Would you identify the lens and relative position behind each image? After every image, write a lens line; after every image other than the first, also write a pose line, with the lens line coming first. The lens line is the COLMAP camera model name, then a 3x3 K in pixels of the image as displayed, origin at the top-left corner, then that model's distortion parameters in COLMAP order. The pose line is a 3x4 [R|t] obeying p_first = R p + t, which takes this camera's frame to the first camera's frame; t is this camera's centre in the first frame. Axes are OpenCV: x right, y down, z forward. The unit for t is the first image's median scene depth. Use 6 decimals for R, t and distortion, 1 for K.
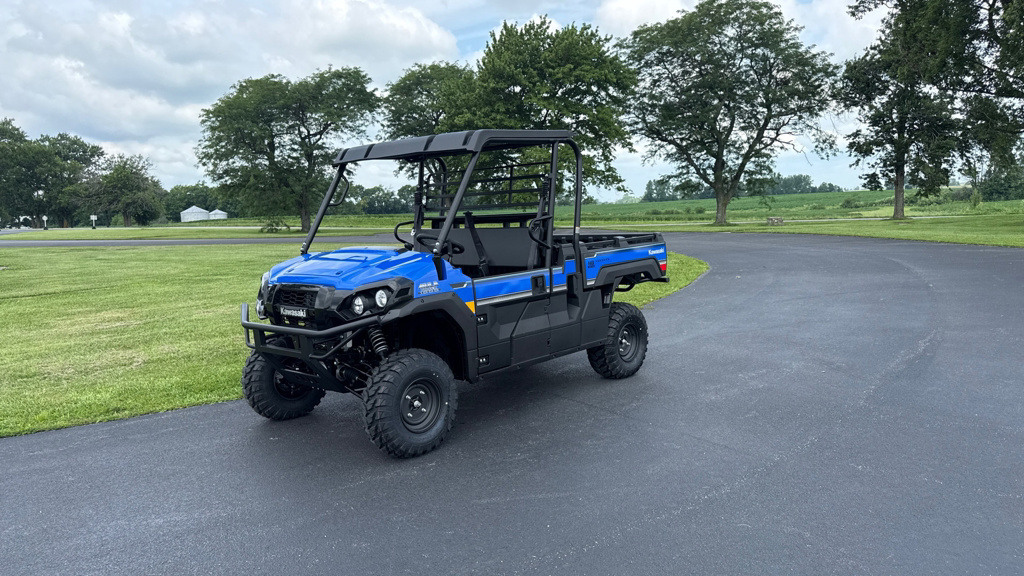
lens RADIAL K [[692.5, 0, 512.0], [0, 692.5, 288.0], [0, 0, 1]] dist [0.002044, 0.000200]
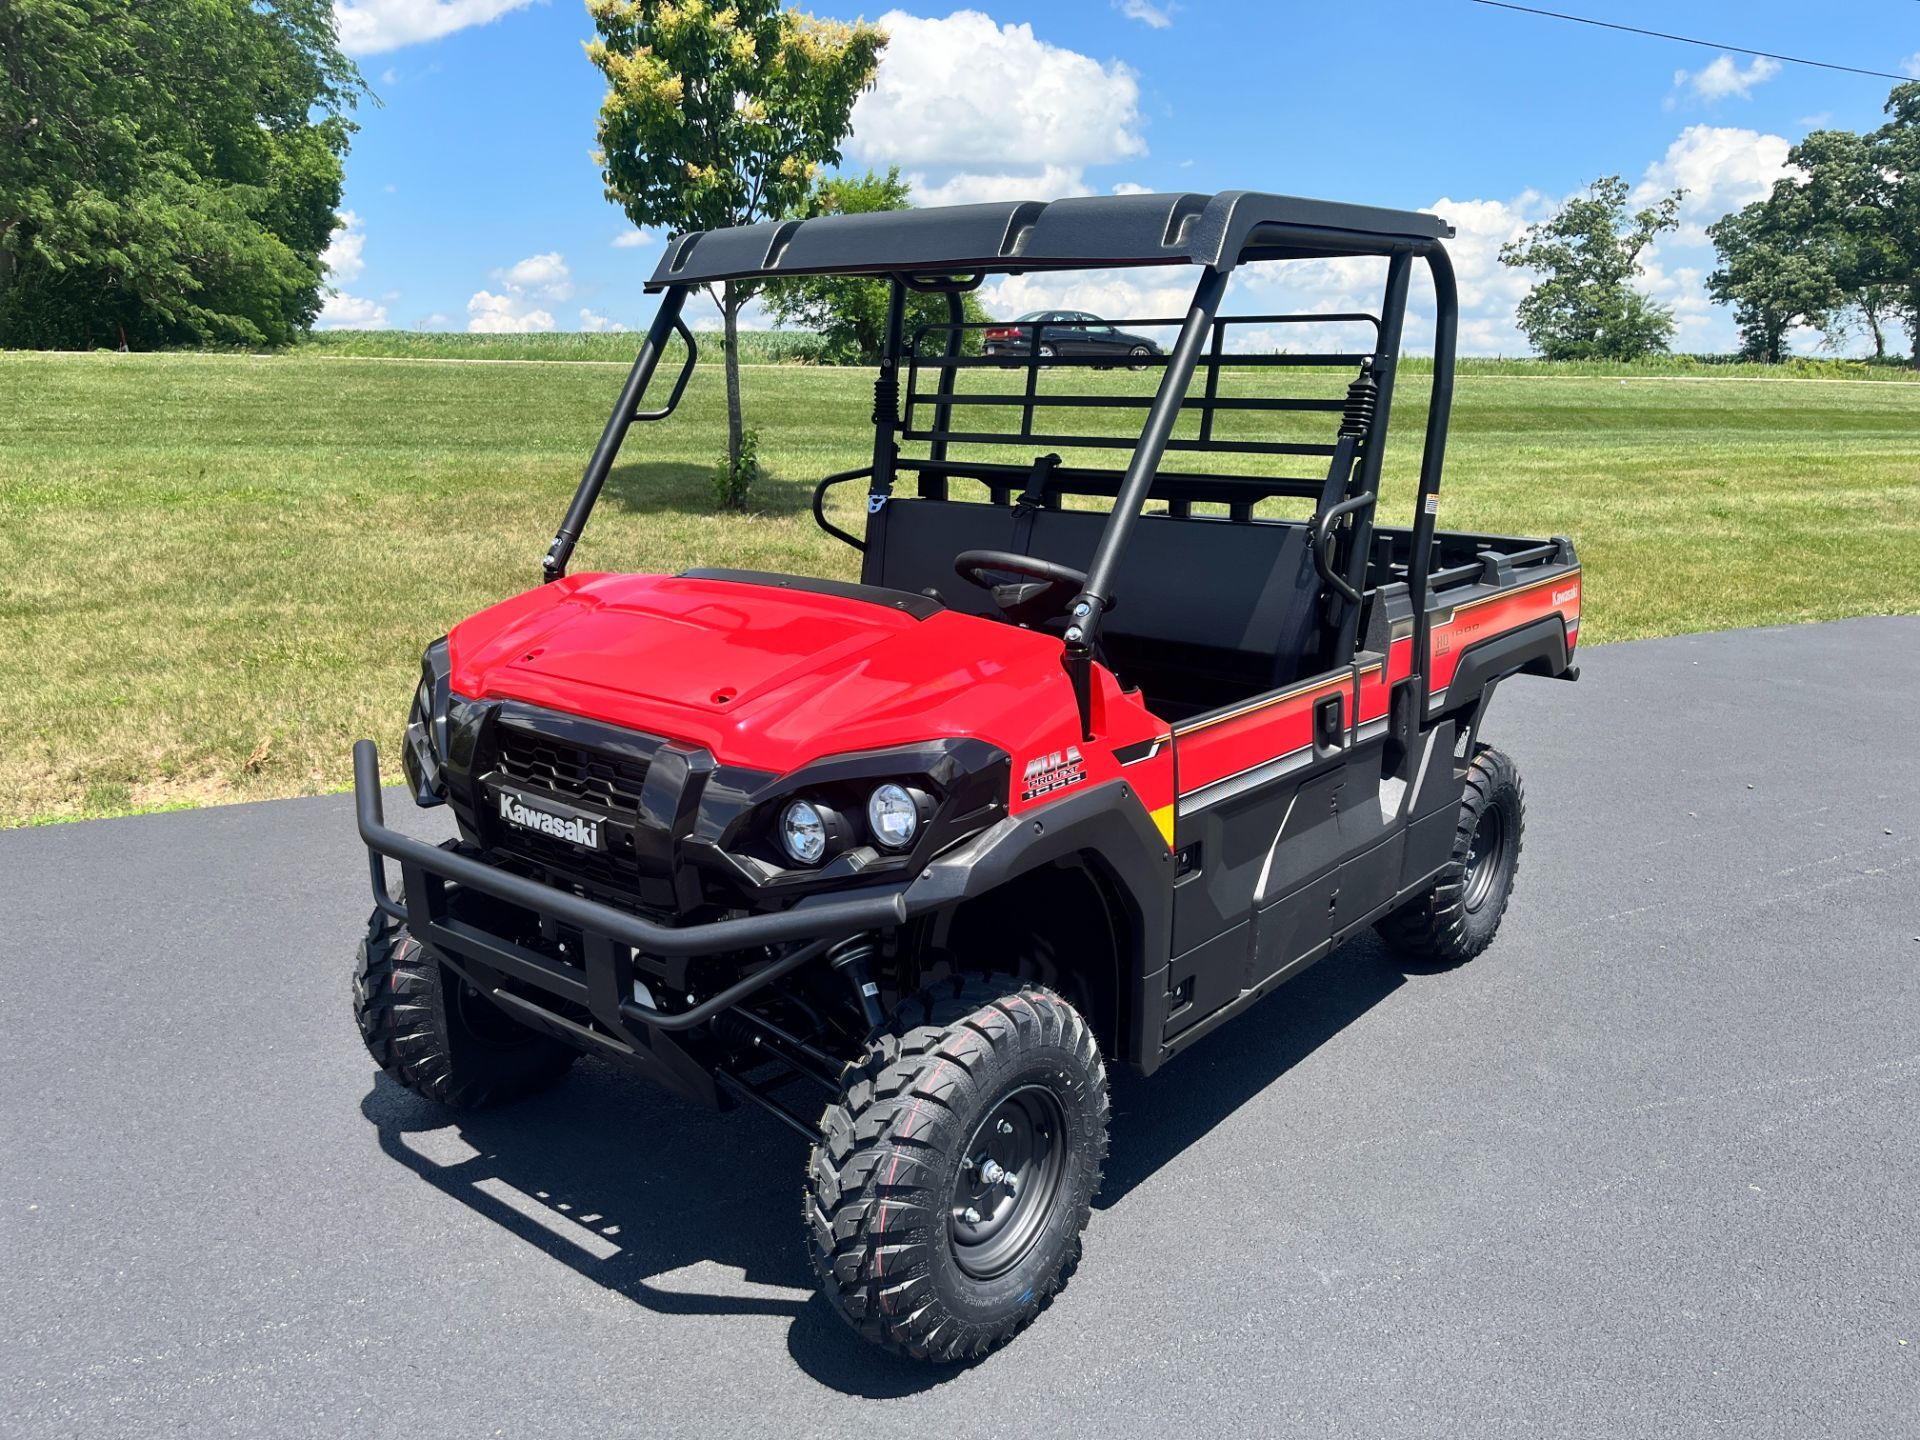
lens RADIAL K [[1483.7, 0, 960.0], [0, 1483.7, 720.0], [0, 0, 1]] dist [0.121562, -0.204537]
pose [[0.997506, 0.051014, 0.048776, -0.178622], [-0.056104, 0.992411, 0.109417, -0.080304], [-0.042824, -0.111881, 0.992798, 0.389960]]
